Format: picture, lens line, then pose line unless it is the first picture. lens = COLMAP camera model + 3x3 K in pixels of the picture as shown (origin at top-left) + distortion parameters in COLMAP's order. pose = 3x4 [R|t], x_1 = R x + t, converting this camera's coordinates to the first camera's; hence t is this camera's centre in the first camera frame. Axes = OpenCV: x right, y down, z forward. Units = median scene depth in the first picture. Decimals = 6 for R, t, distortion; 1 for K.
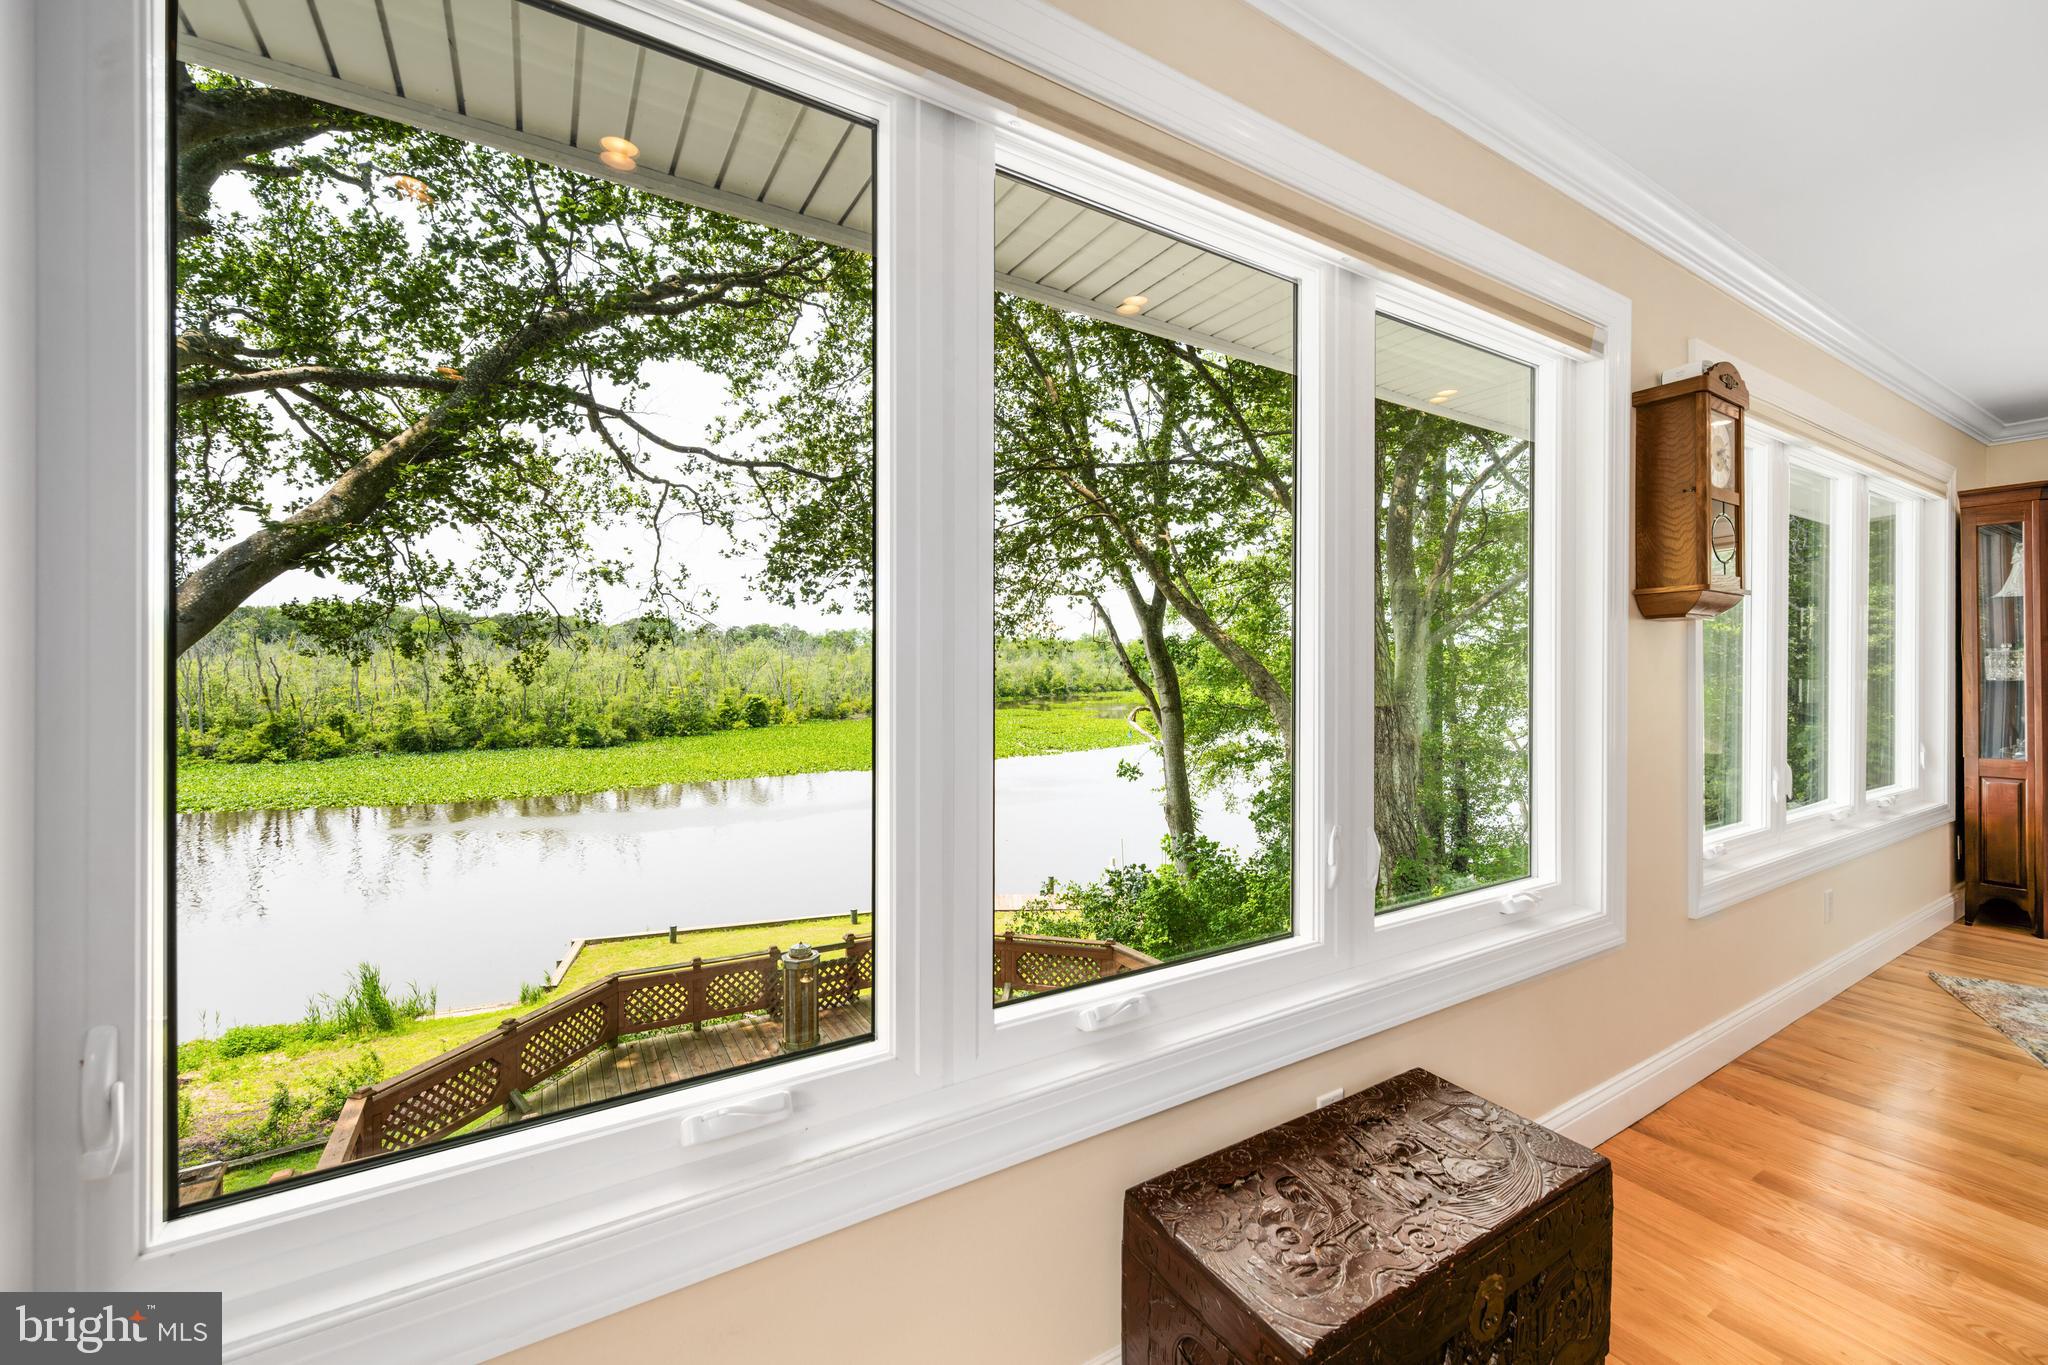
lens RADIAL K [[818.6, 0, 1011.8], [0, 818.6, 675.3], [0, 0, 1]] dist [0.001768, -0.000469]
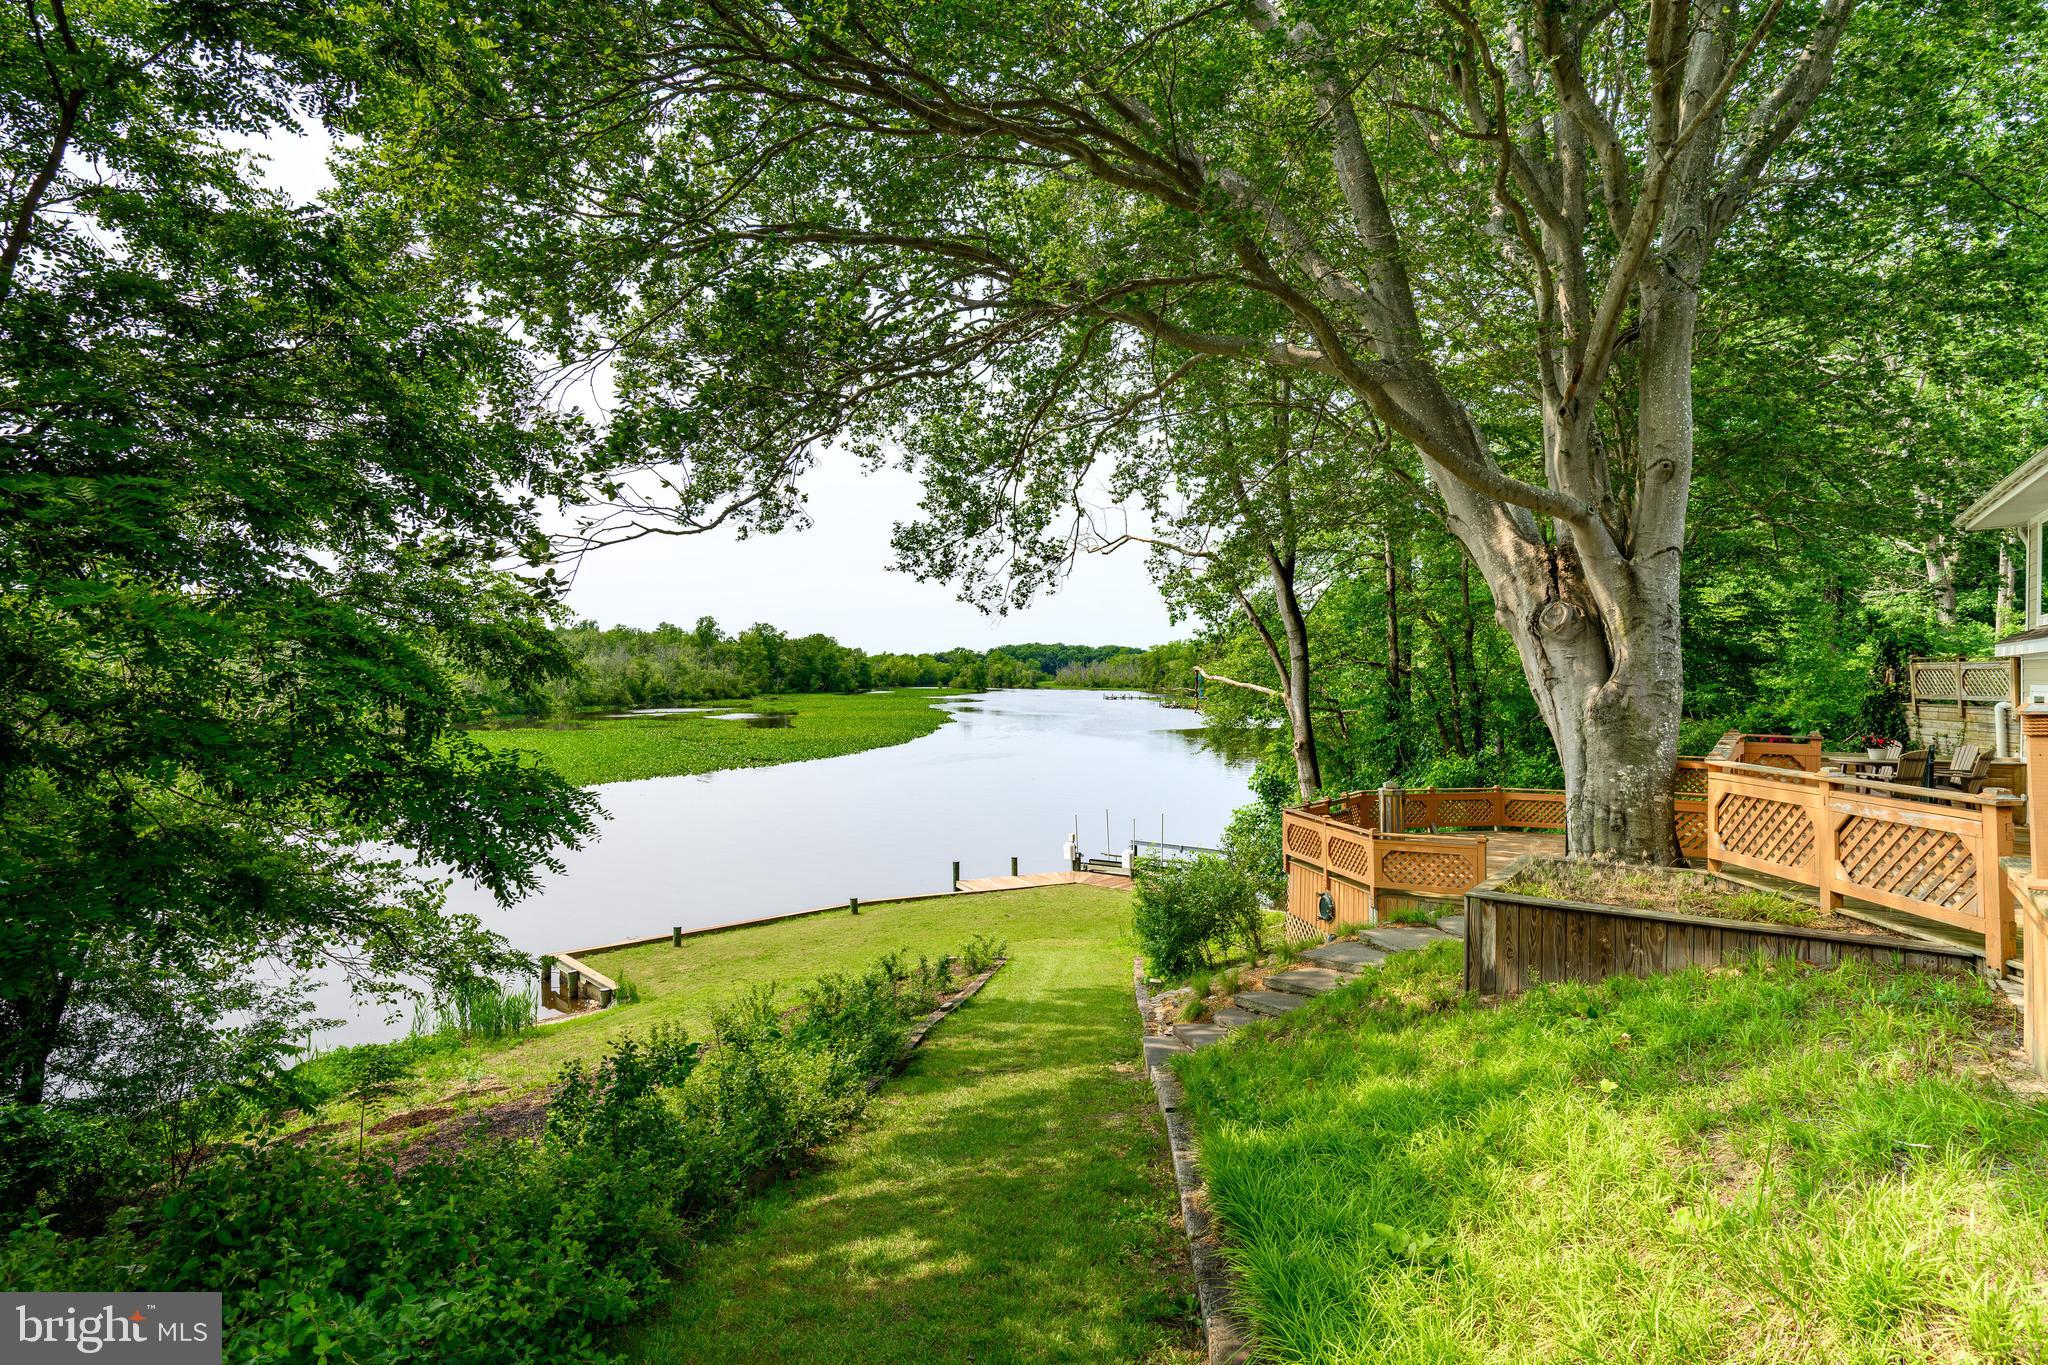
lens RADIAL K [[1047.6, 0, 1031.8], [0, 1047.6, 684.6], [0, 0, 1]] dist [-0.010853, 0.000351]
pose [[0.908284, 0.002442, 0.418347, -0.156615], [-0.003875, 0.999989, 0.002575, 0.014878], [-0.418336, -0.003960, 0.908284, -0.039283]]
